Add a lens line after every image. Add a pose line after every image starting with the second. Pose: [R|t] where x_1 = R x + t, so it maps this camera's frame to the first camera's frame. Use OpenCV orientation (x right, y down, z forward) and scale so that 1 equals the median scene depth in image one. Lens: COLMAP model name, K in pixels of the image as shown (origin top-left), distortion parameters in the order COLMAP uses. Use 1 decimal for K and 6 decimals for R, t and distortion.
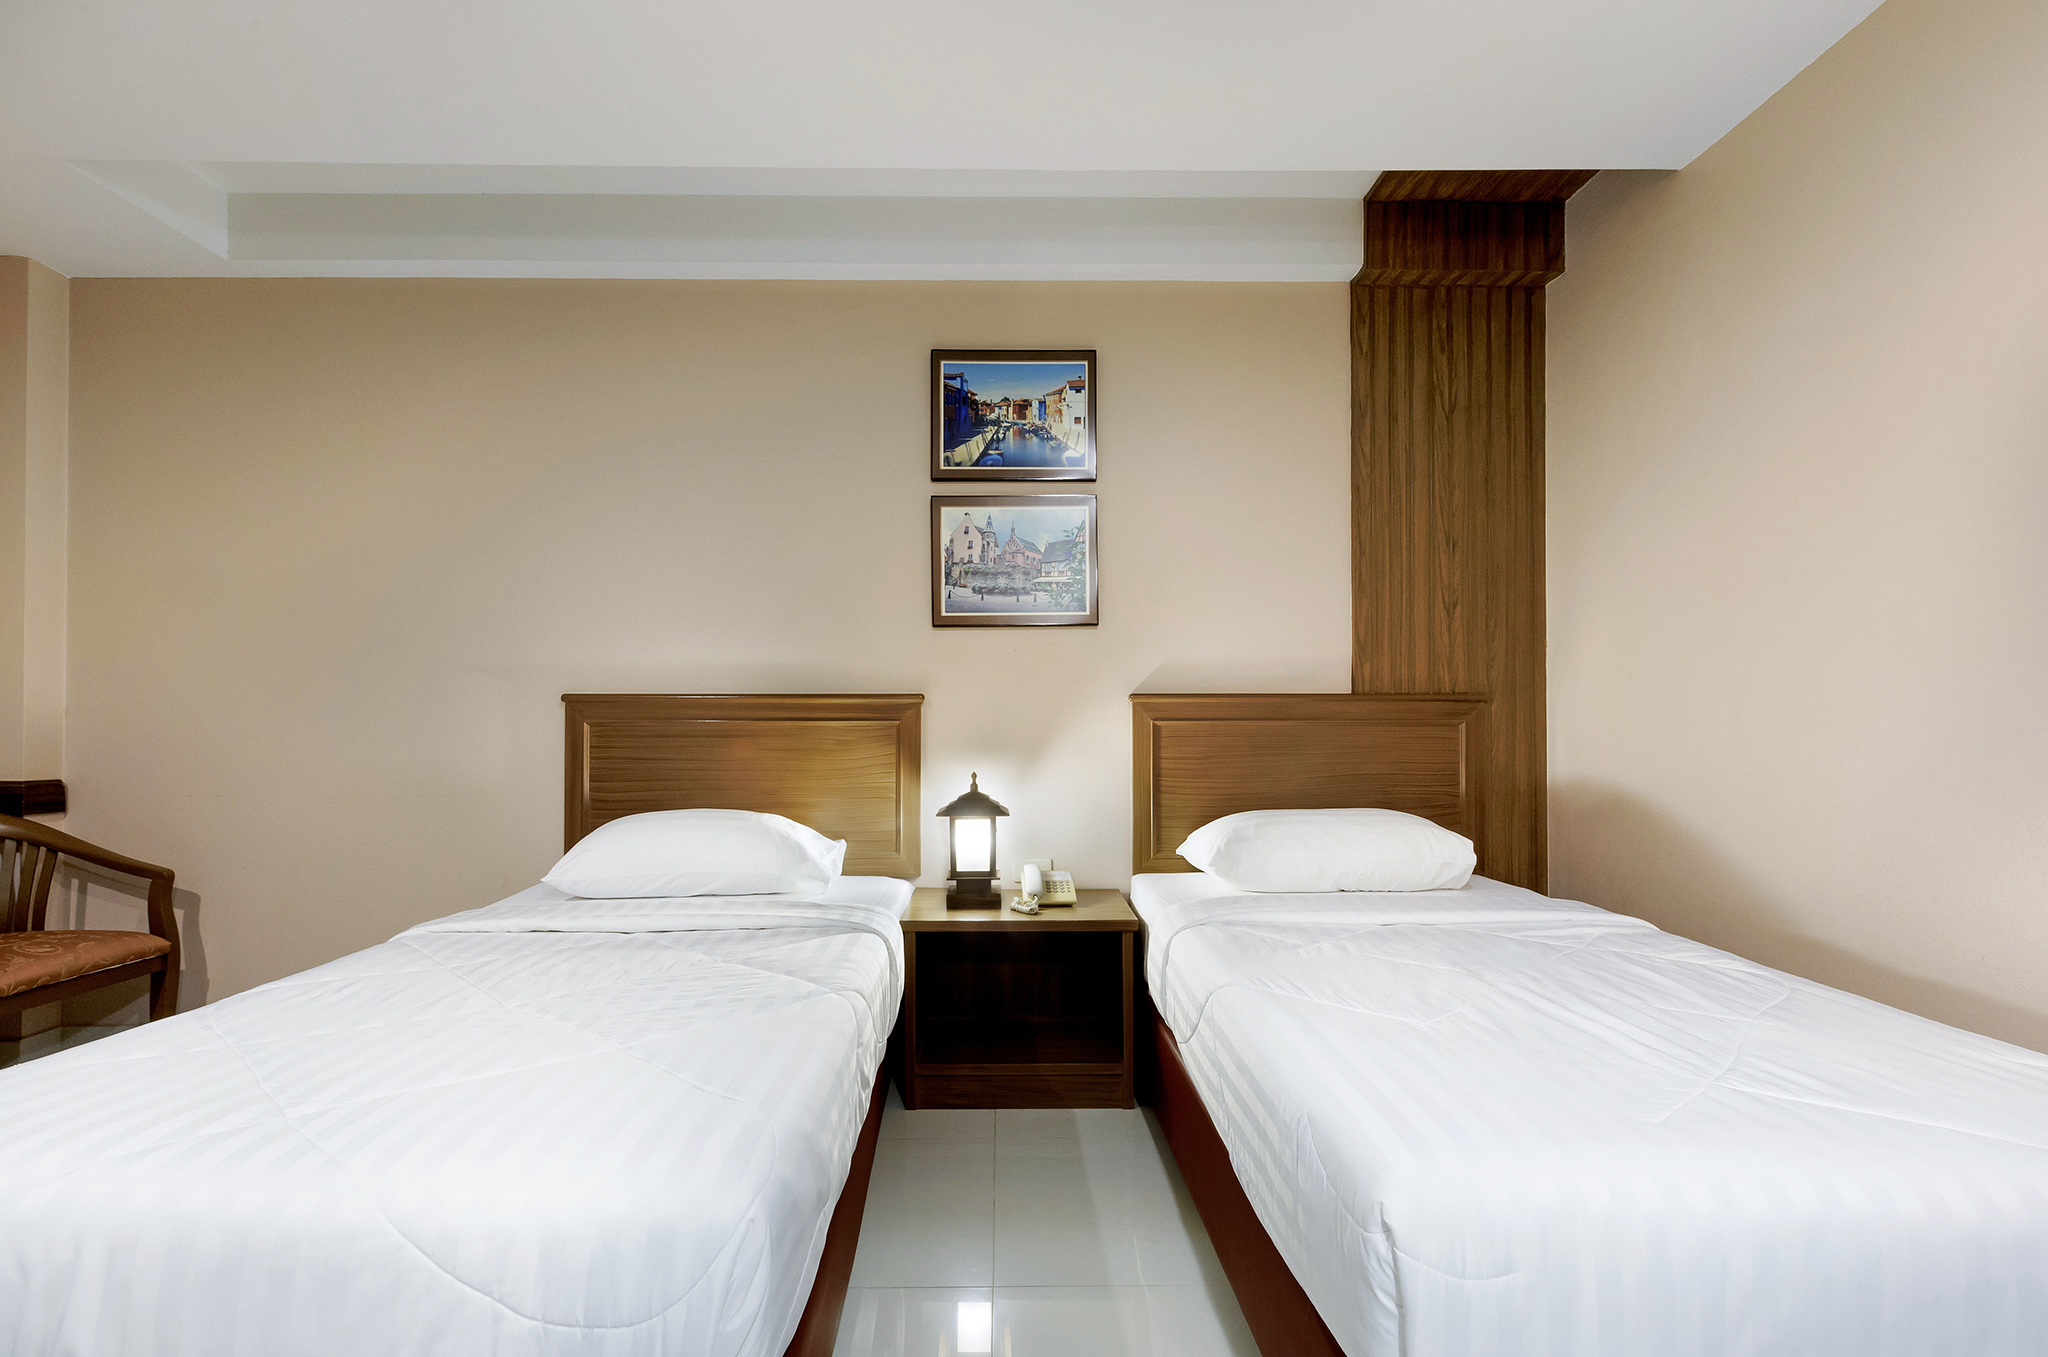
lens RADIAL K [[970.1, 0, 1014.5], [0, 970.1, 694.6], [0, 0, 1]] dist [0.006231, -0.000695]
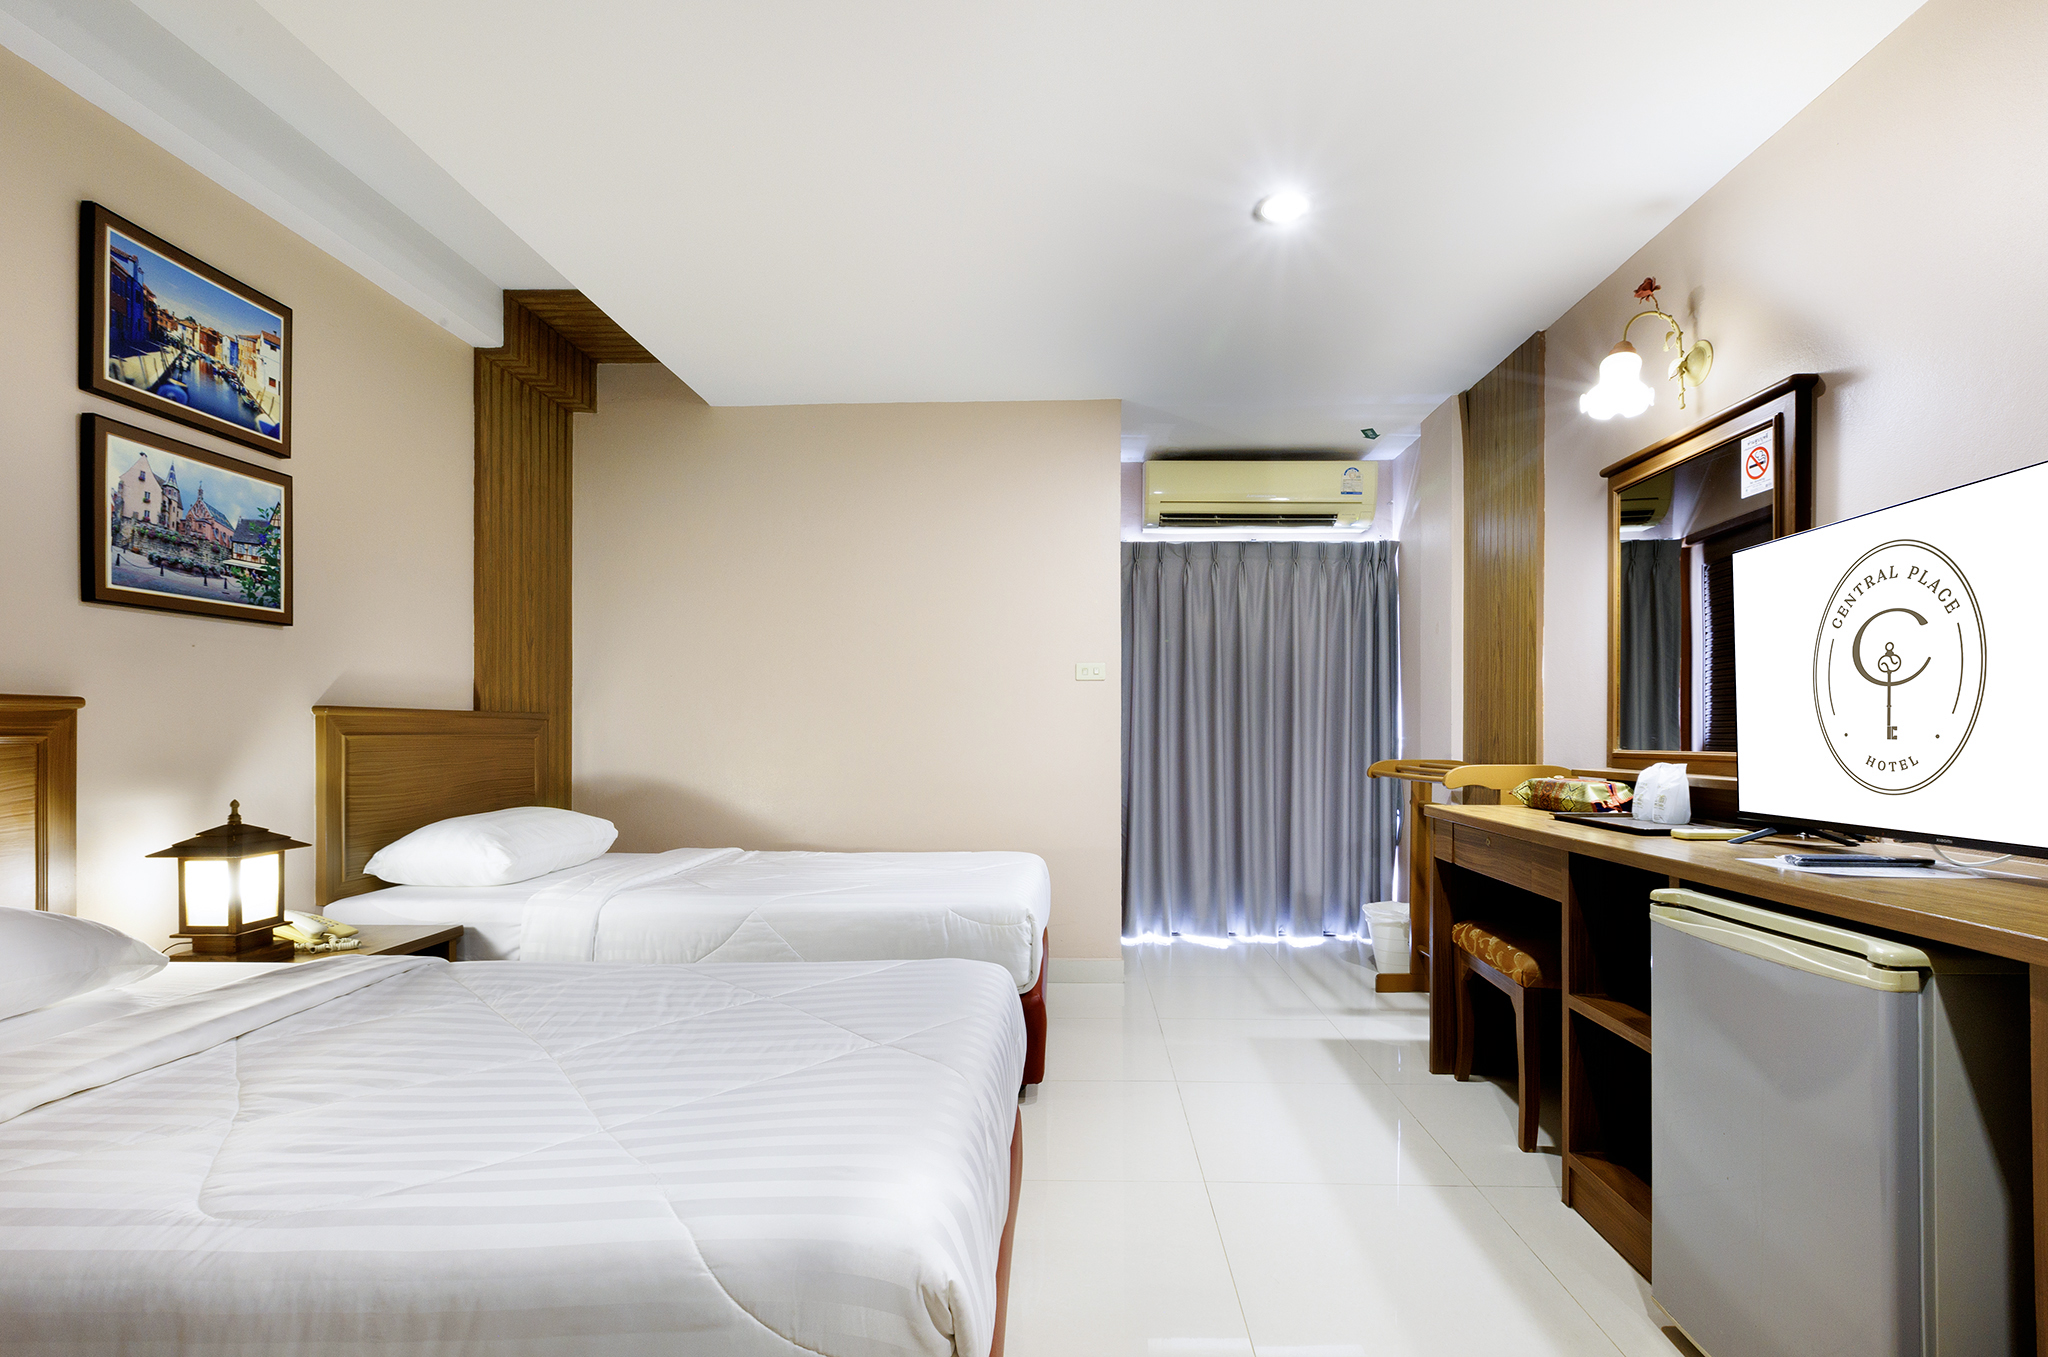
lens RADIAL K [[915.5, 0, 1015.4], [0, 915.5, 733.4], [0, 0, 1]] dist [0.005853, -0.001347]
pose [[0.084309, -0.001718, 0.996438, -0.684180], [-0.010449, 0.999942, 0.002608, 0.016155], [-0.996385, -0.010632, 0.084287, 0.281288]]
